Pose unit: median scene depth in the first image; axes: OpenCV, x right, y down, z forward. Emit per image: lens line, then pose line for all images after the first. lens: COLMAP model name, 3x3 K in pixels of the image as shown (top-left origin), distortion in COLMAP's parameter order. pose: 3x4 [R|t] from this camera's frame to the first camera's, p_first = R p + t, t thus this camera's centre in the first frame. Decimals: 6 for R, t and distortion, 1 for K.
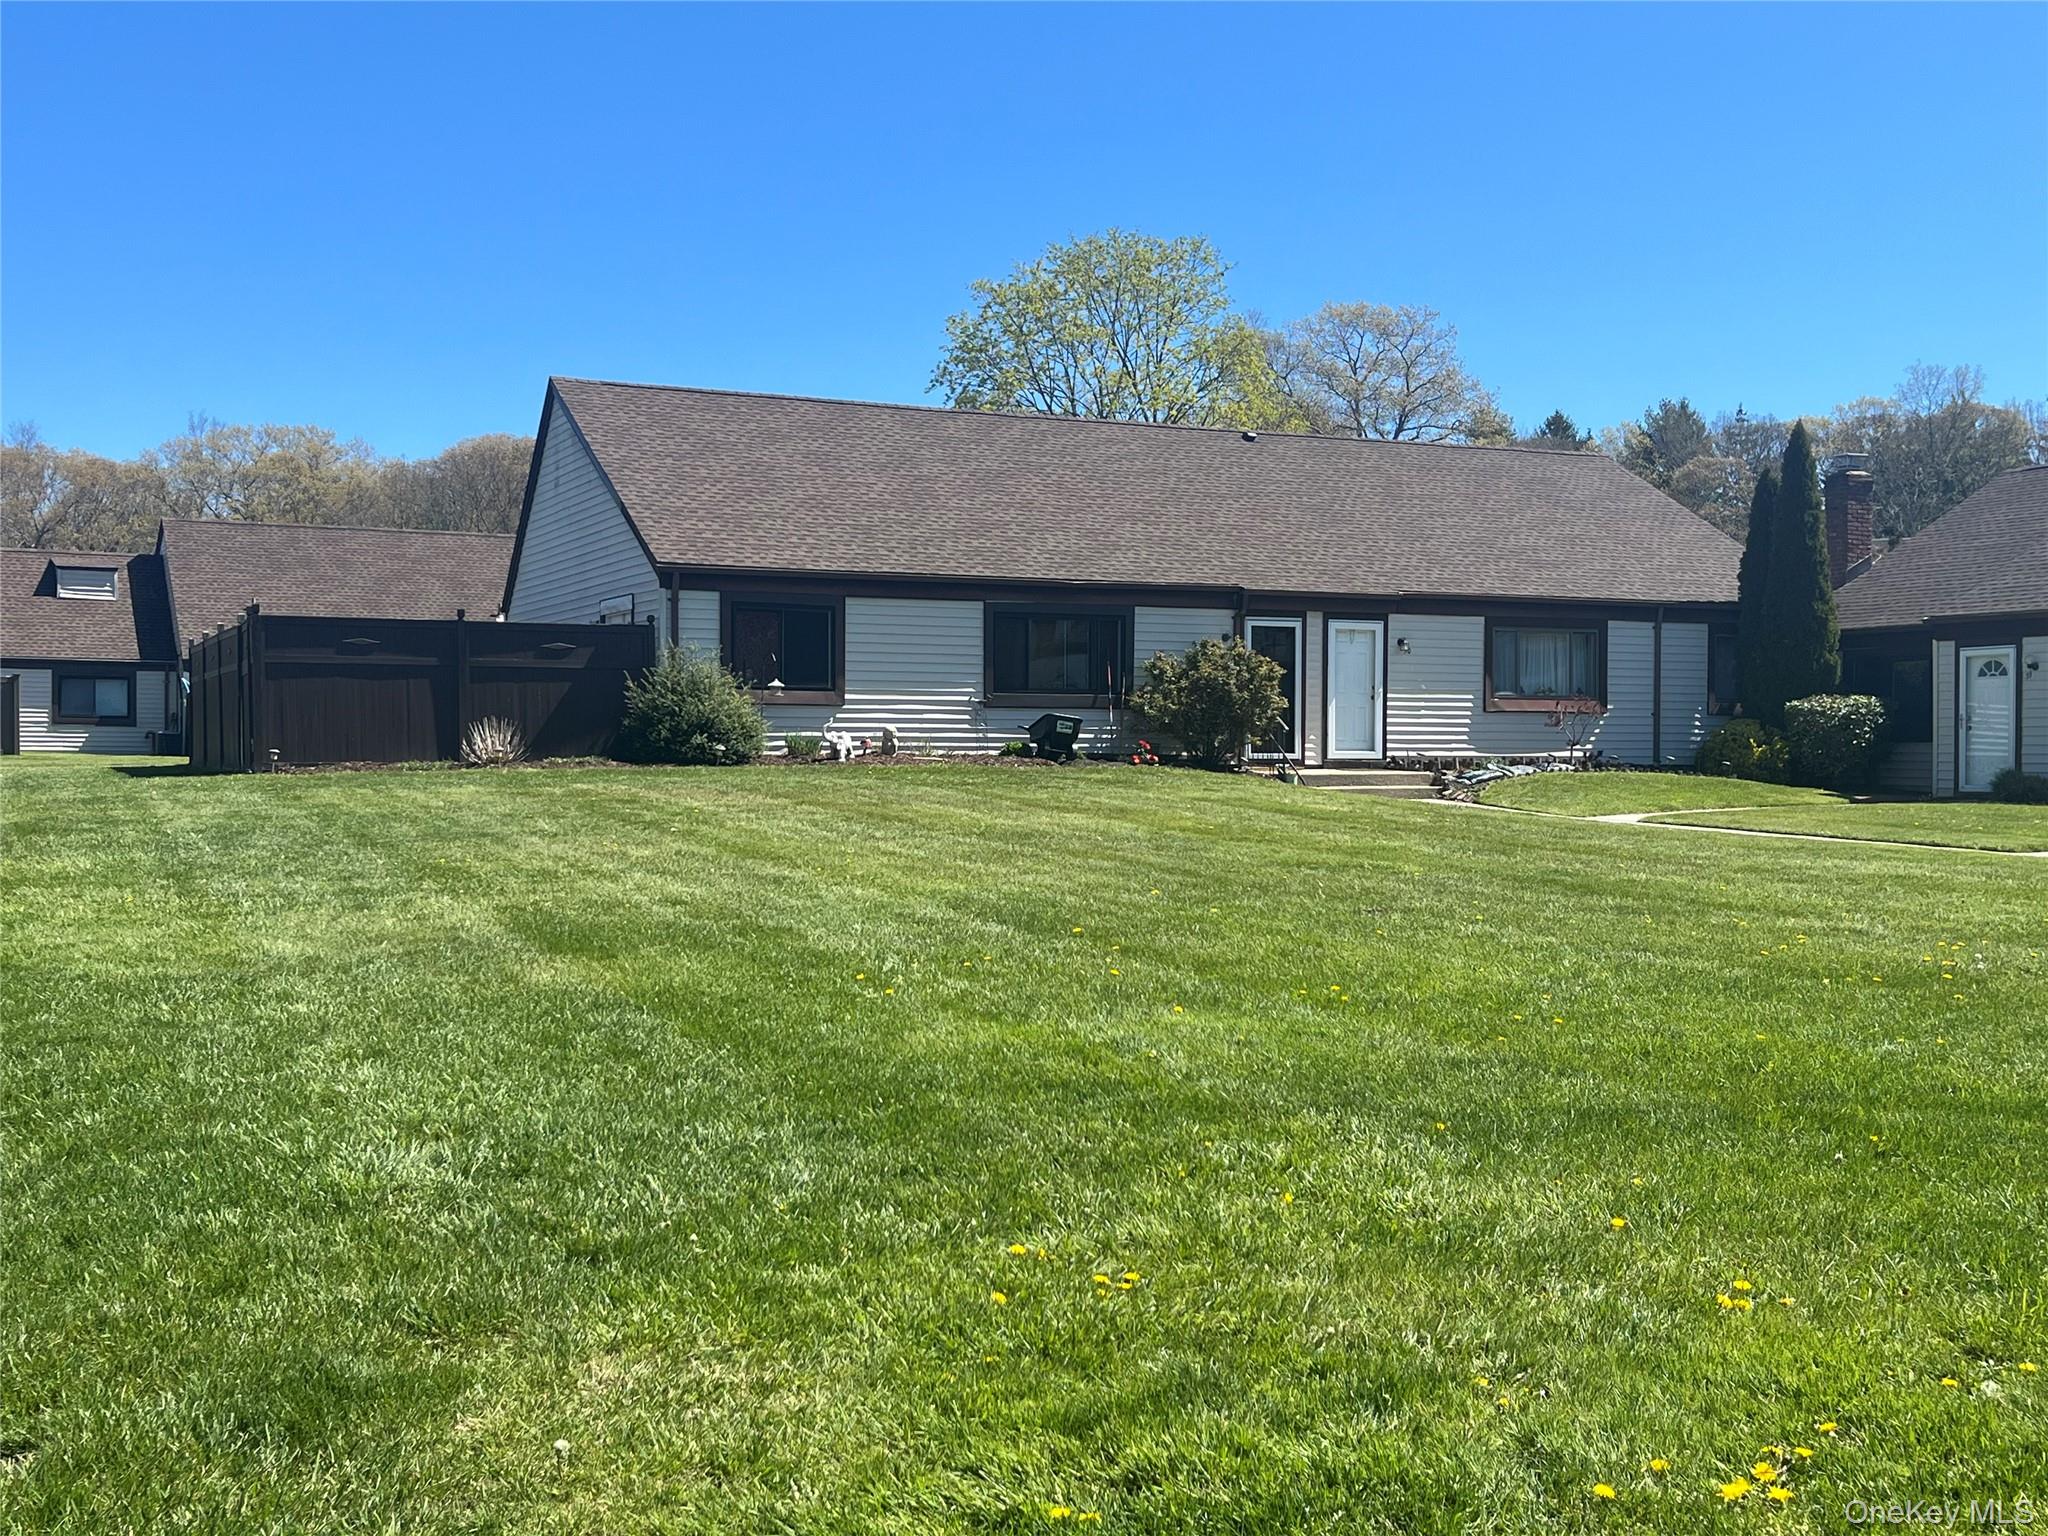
lens RADIAL K [[2148.2, 0, 1021.6], [0, 2148.2, 764.3], [0, 0, 1]] dist [-0.010375, 0.000000]
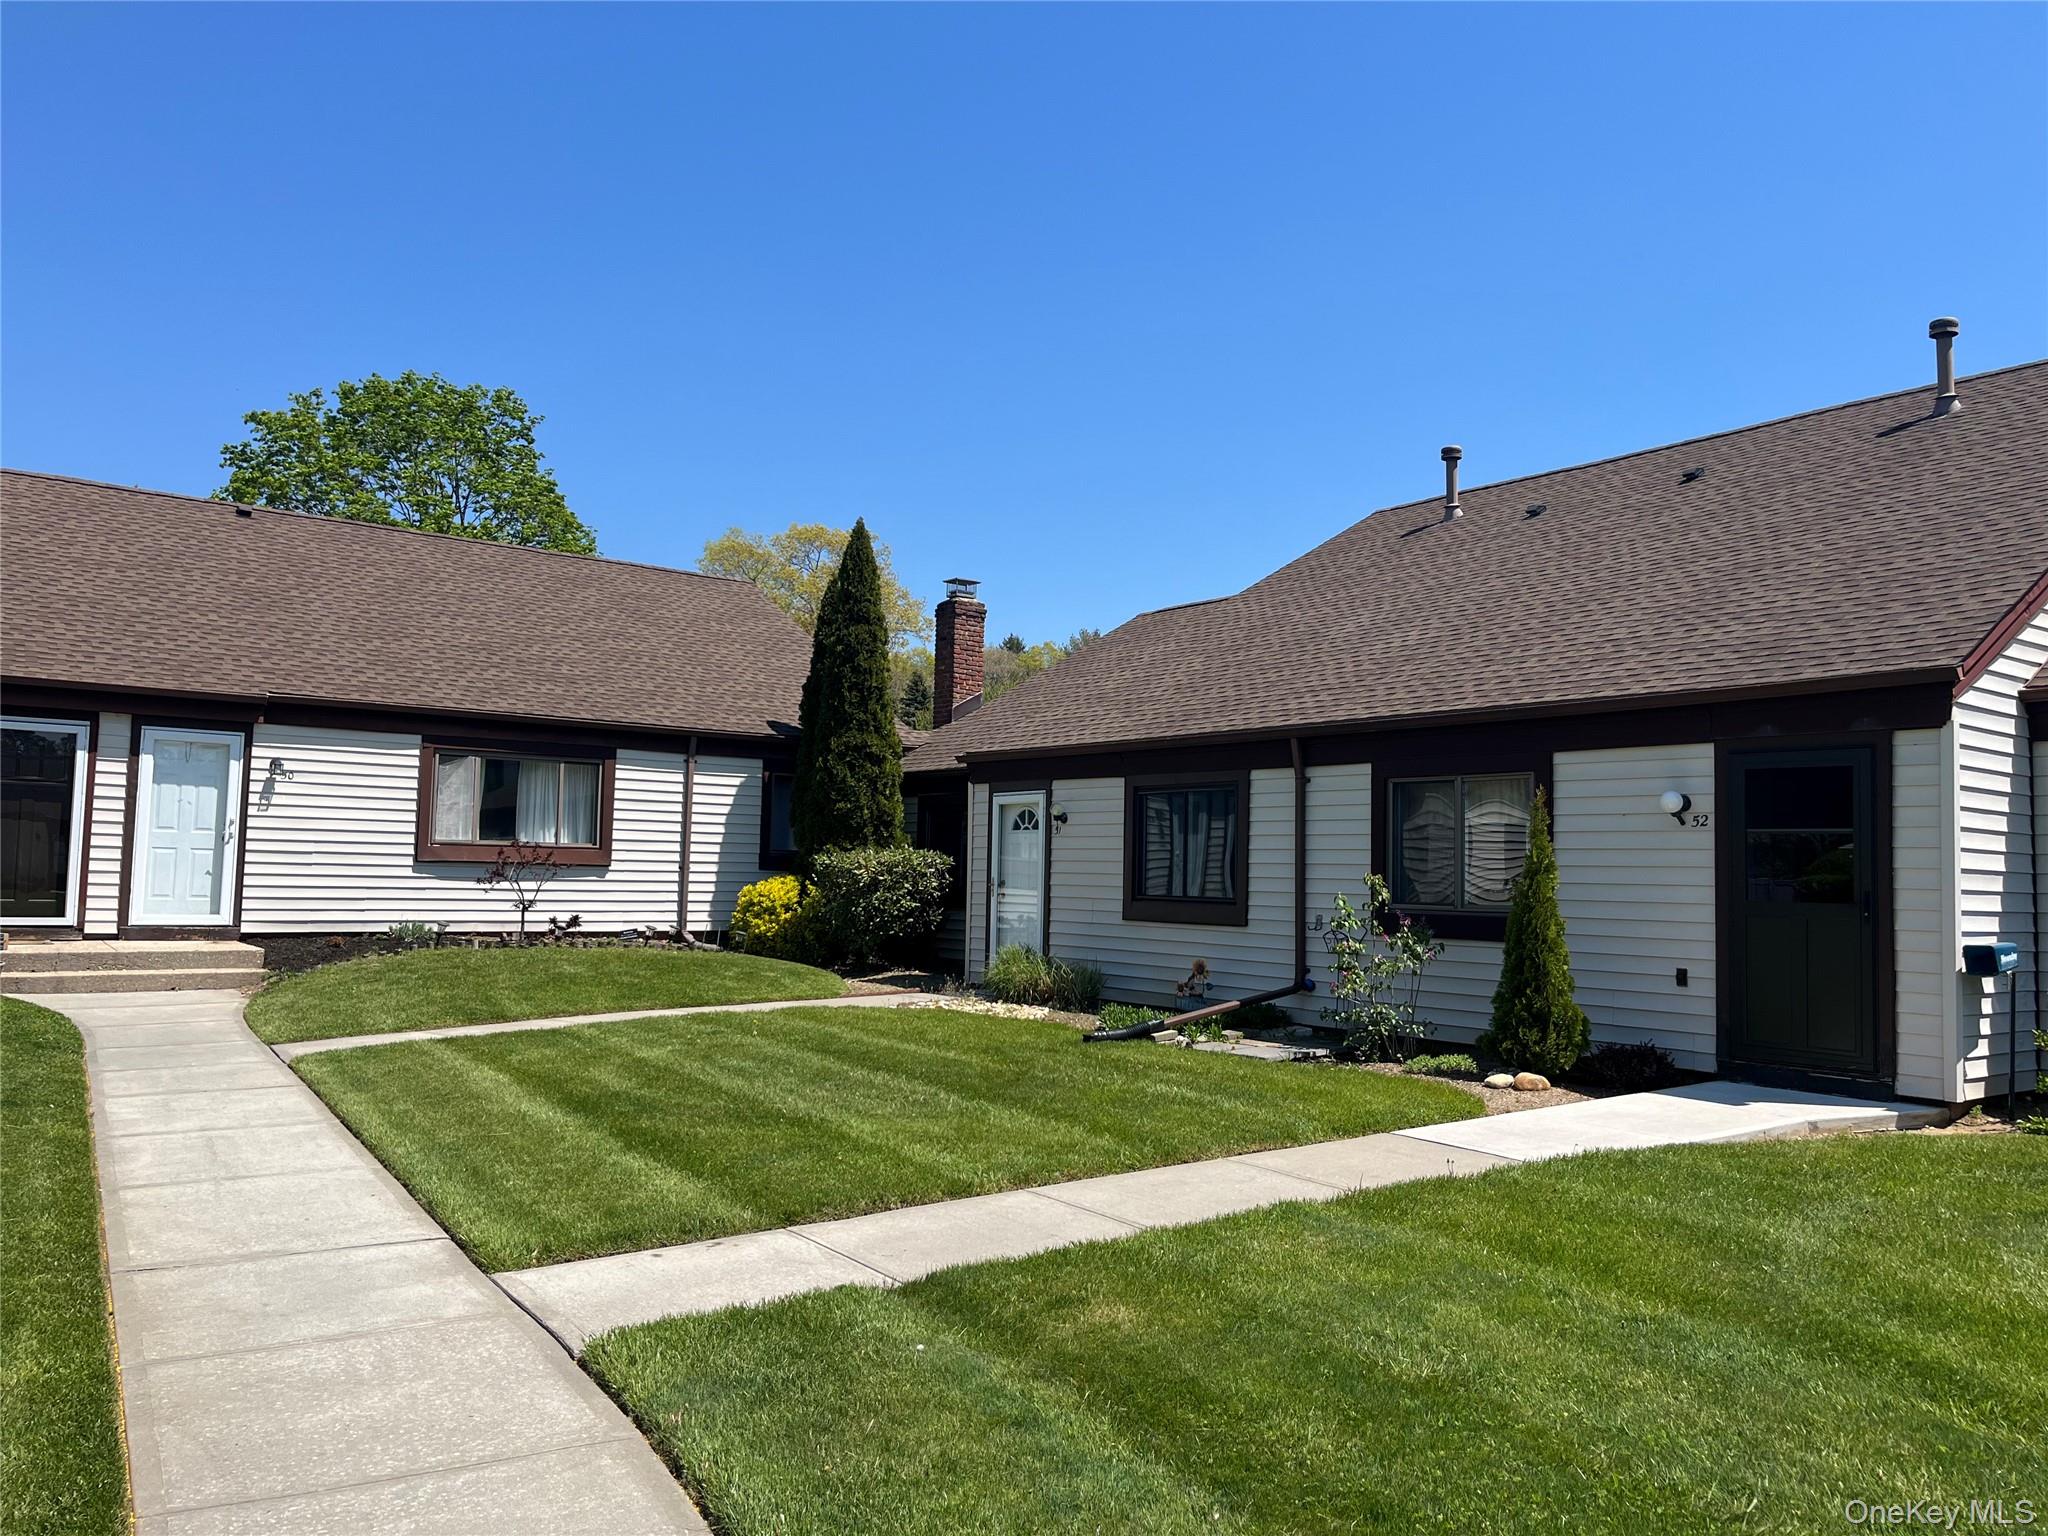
lens RADIAL K [[1553.5, 0, 1027.6], [0, 1553.5, 765.6], [0, 0, 1]] dist [0.027427, -0.005354]
pose [[0.970826, 0.036538, 0.236985, 0.299597], [-0.018186, 0.996695, -0.079171, -0.018684], [-0.239095, 0.072551, 0.968282, 0.427493]]
